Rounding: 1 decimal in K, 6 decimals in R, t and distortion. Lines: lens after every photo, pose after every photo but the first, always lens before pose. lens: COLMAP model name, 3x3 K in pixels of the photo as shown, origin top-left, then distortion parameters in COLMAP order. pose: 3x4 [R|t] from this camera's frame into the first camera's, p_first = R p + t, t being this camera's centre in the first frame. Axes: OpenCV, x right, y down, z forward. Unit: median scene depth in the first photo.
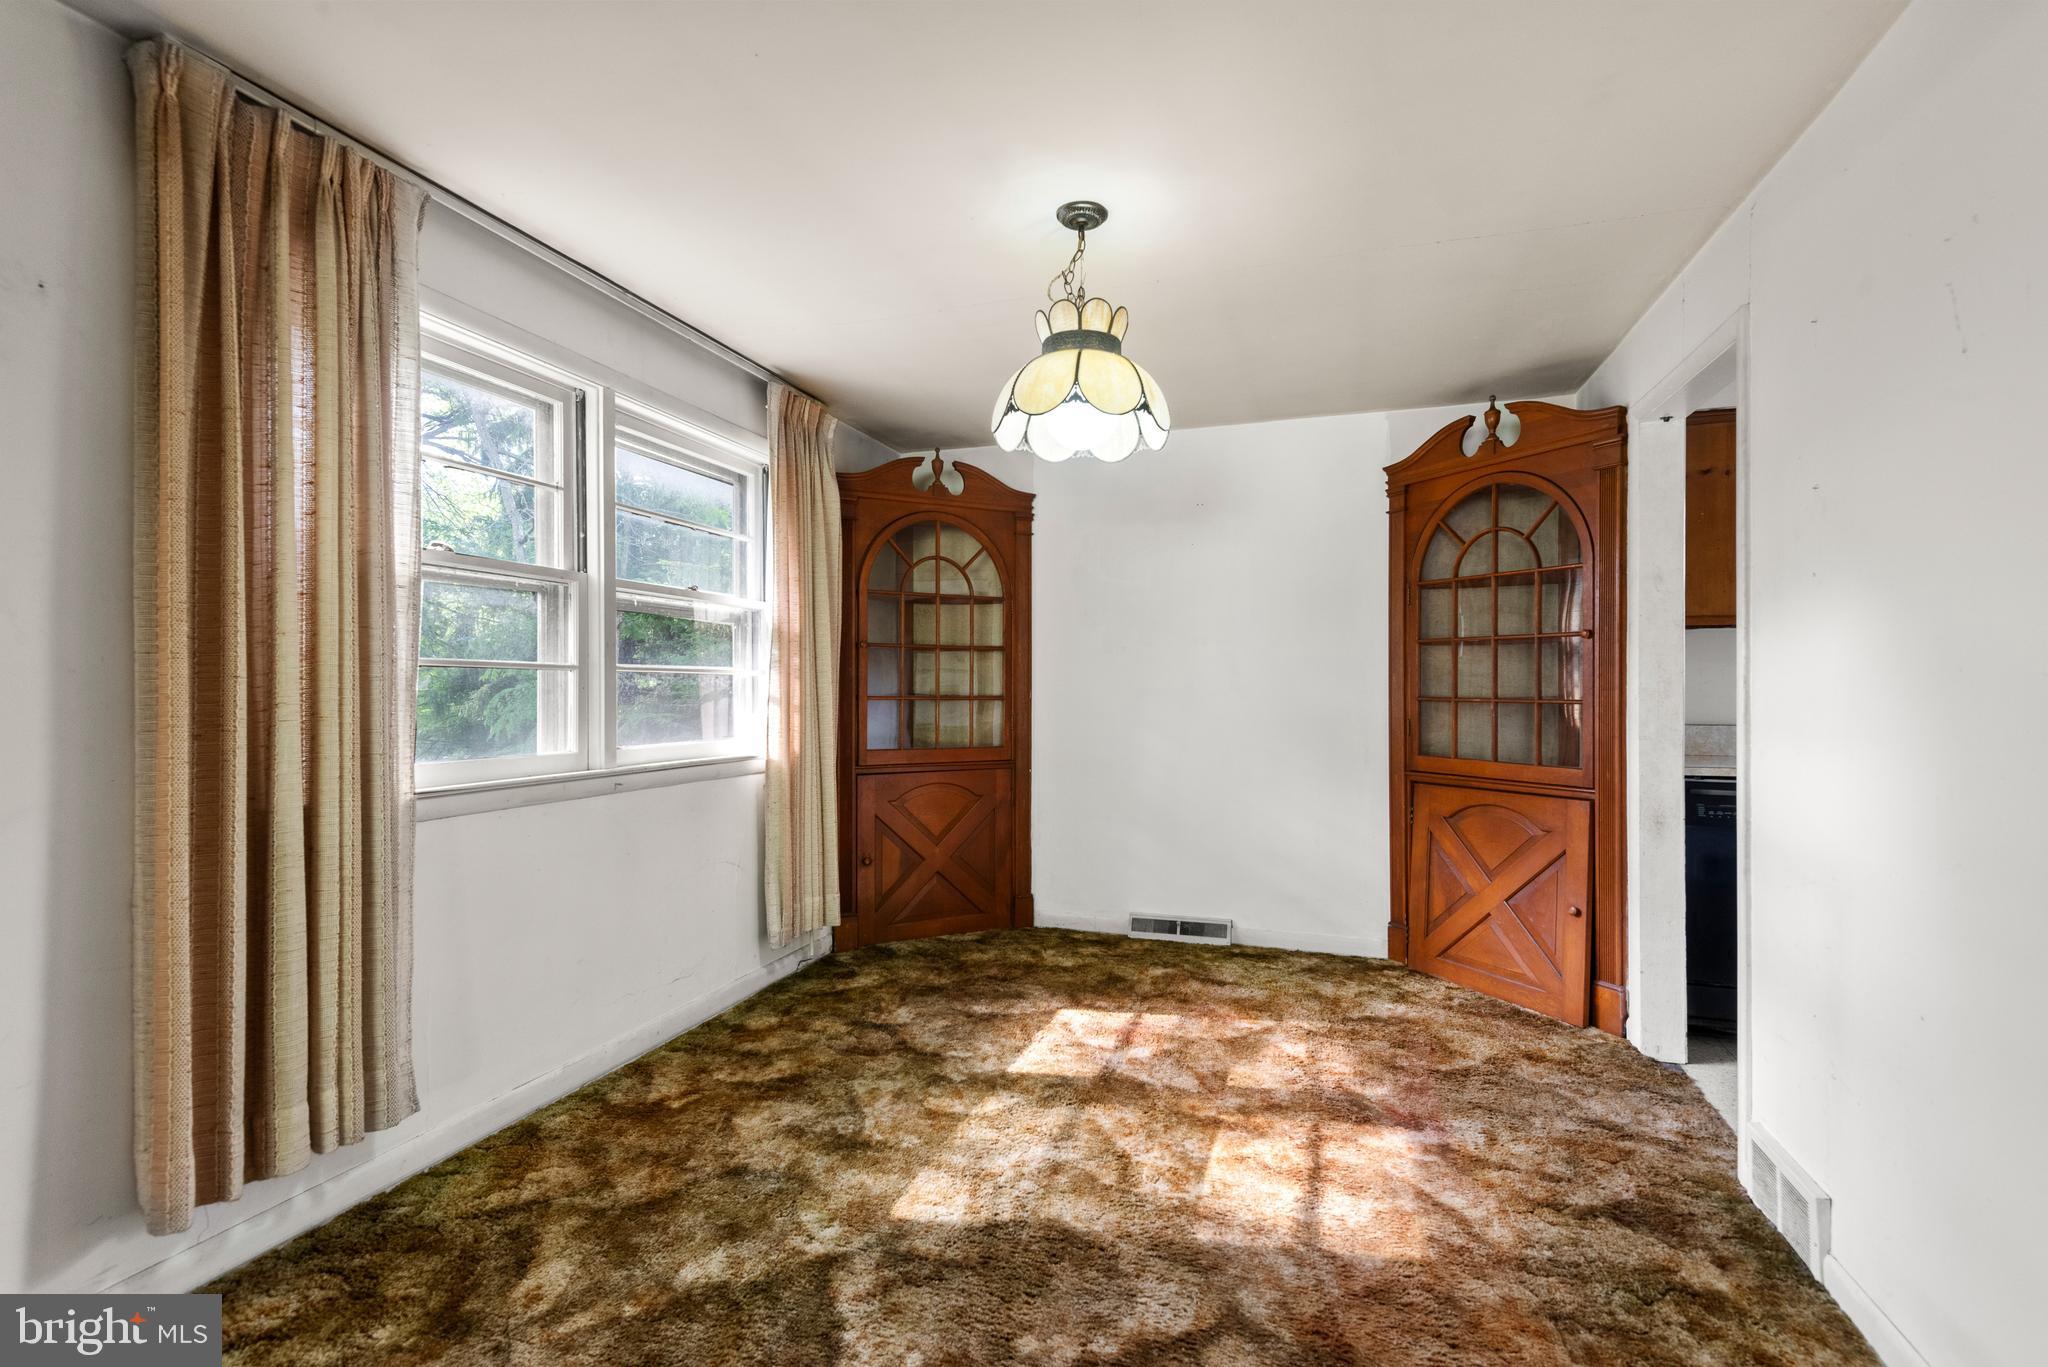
lens RADIAL K [[925.1, 0, 1014.0], [0, 925.1, 682.0], [0, 0, 1]] dist [0.039073, -0.024907]
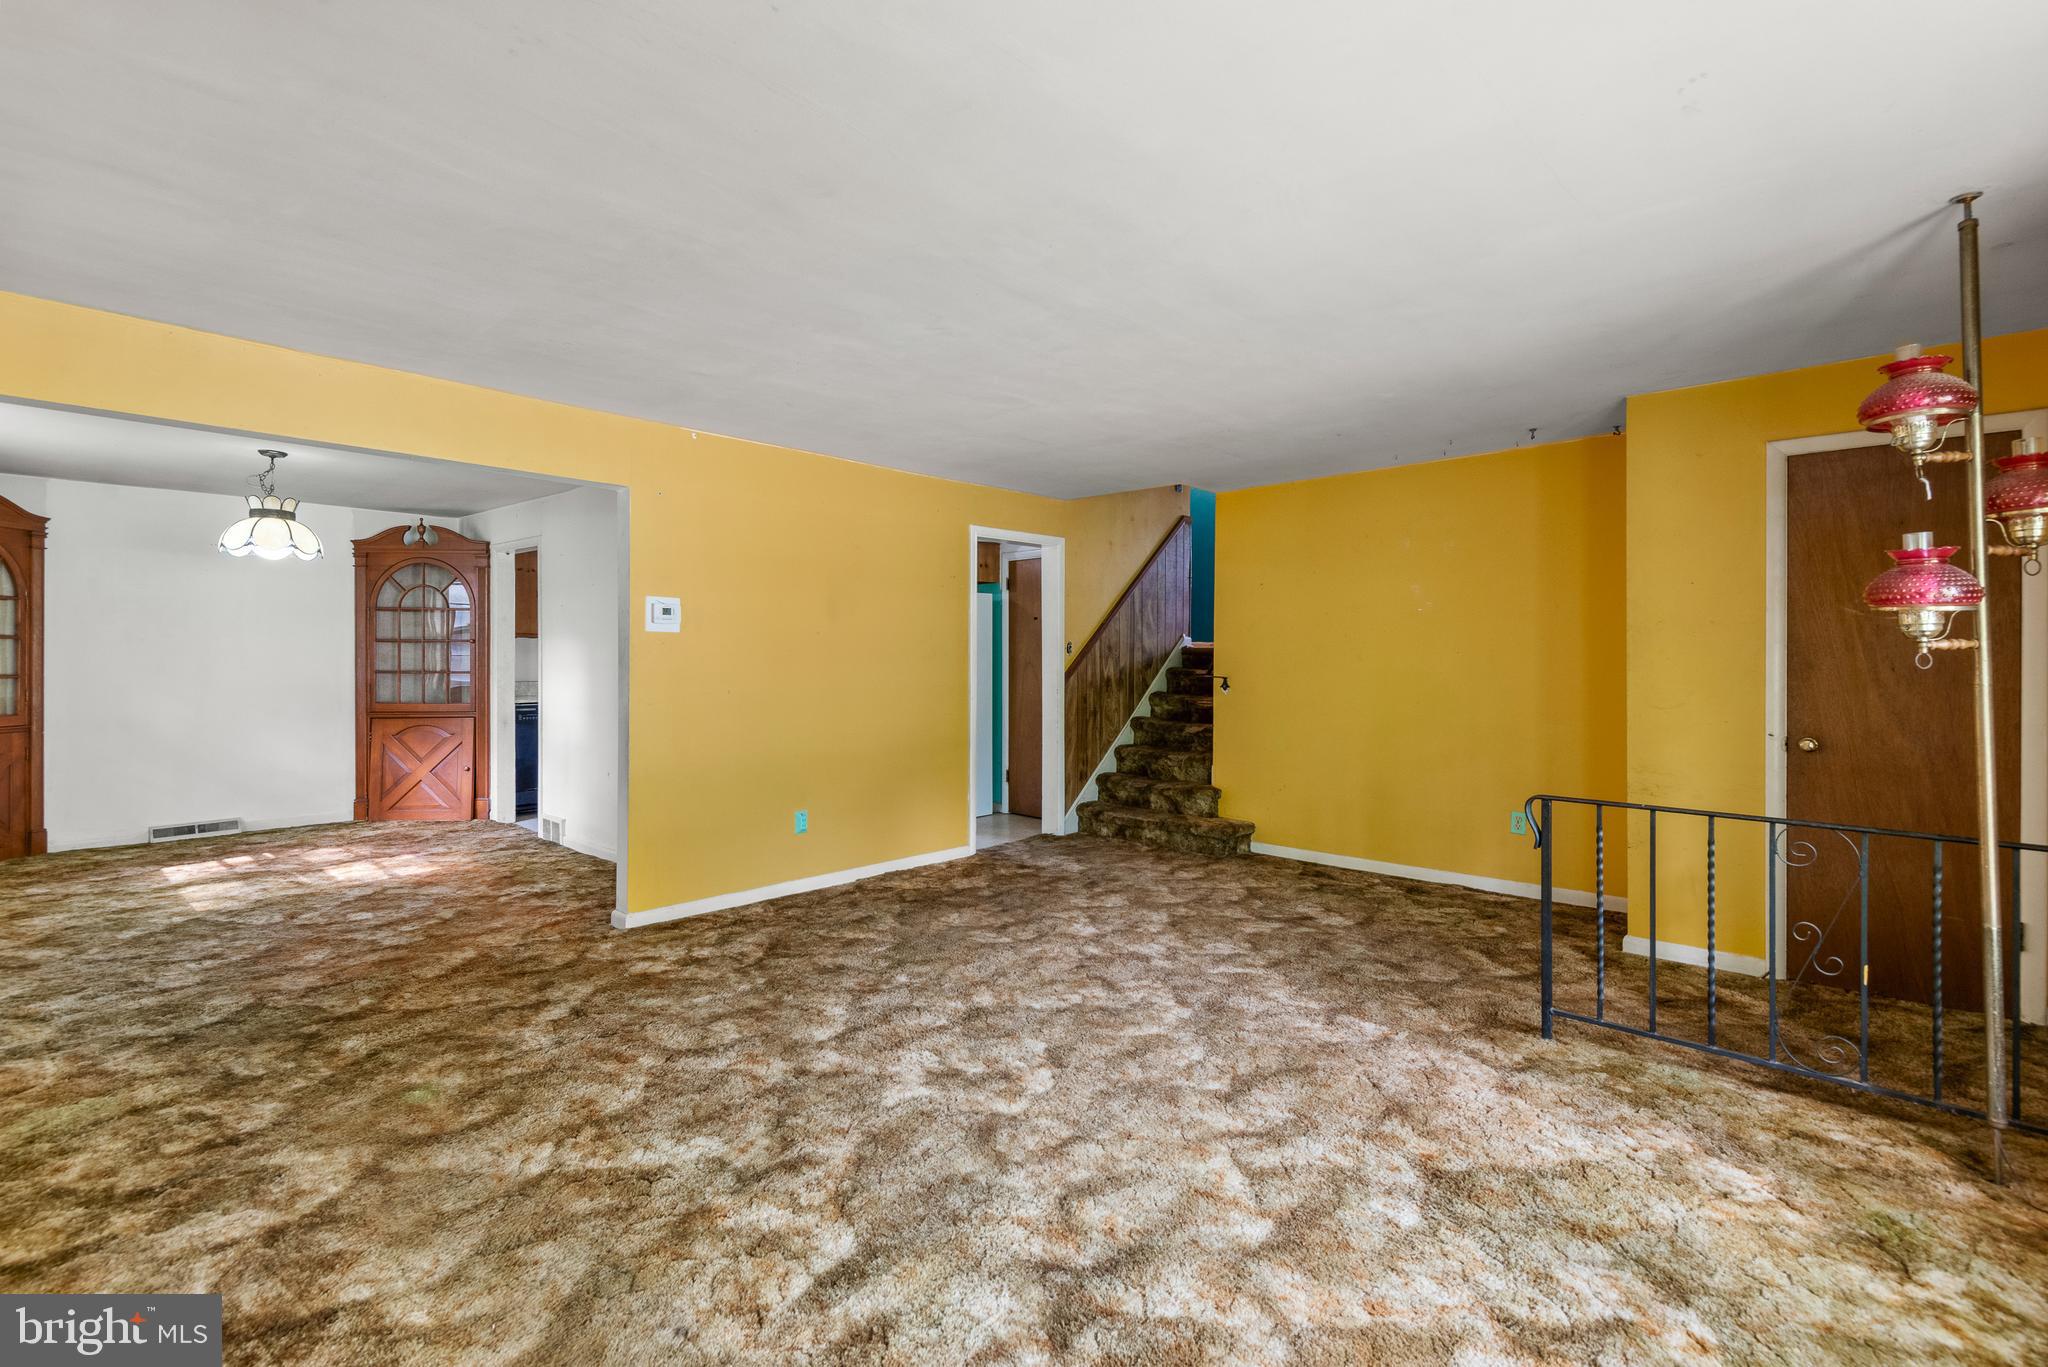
lens RADIAL K [[936.6, 0, 1031.5], [0, 936.6, 659.7], [0, 0, 1]] dist [0.044349, -0.023978]
pose [[0.395375, 0.000010, 0.918520, -0.814466], [-0.005979, 0.999979, 0.002563, -0.021084], [-0.918500, -0.006505, 0.395366, -0.967344]]
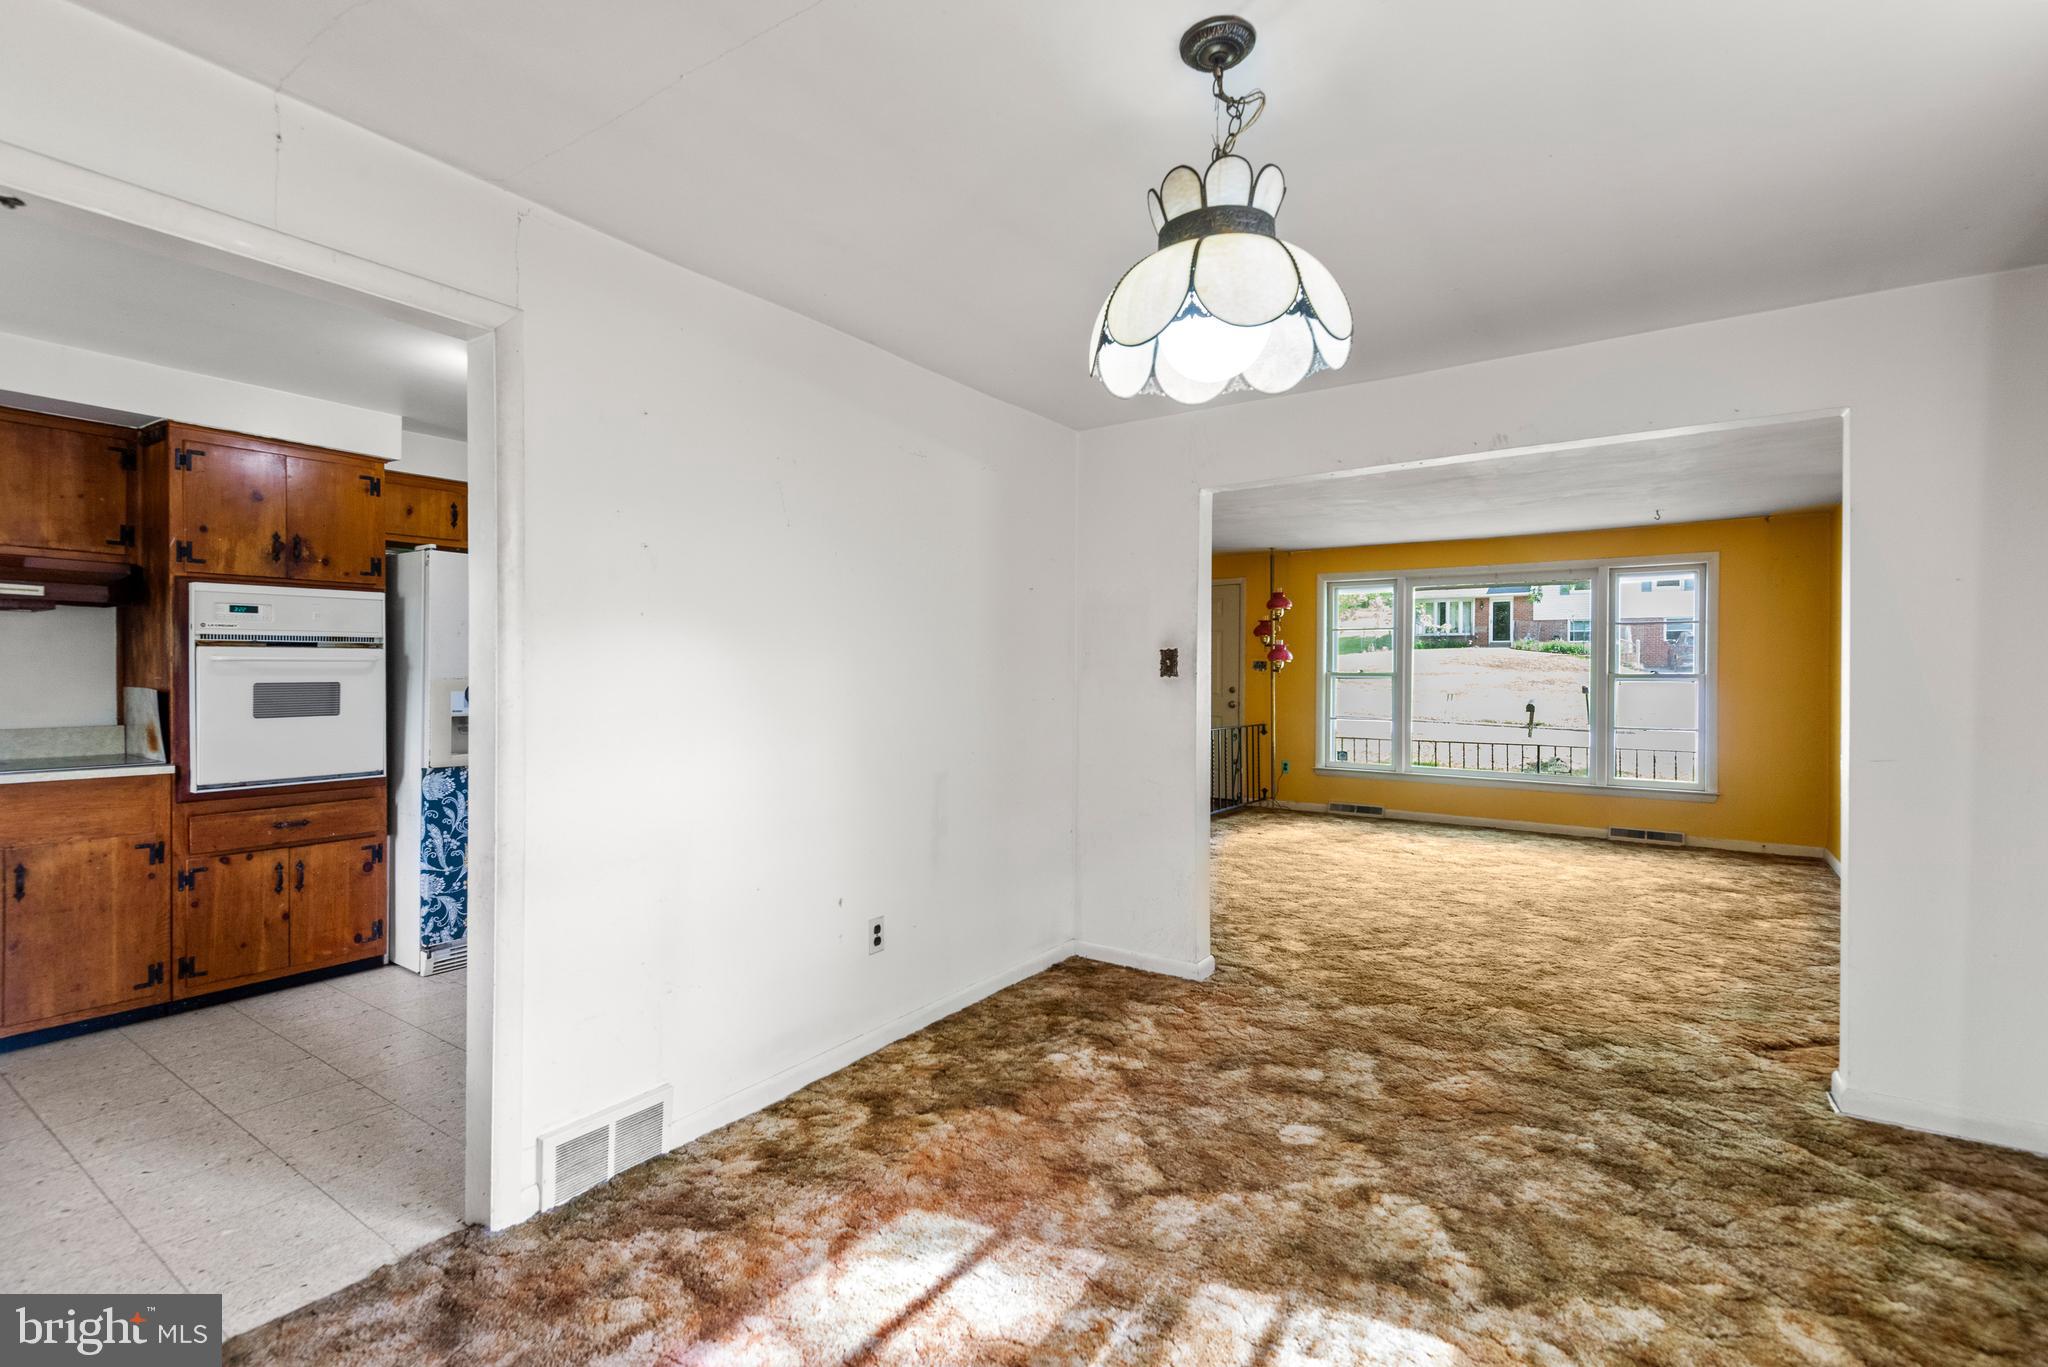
lens RADIAL K [[925.1, 0, 1014.0], [0, 925.1, 682.0], [0, 0, 1]] dist [0.039073, -0.024907]
pose [[-0.961538, -0.008250, 0.274547, 0.016102], [-0.006085, 0.999943, 0.008738, -0.020733], [-0.274603, 0.006732, -0.961534, 1.100364]]
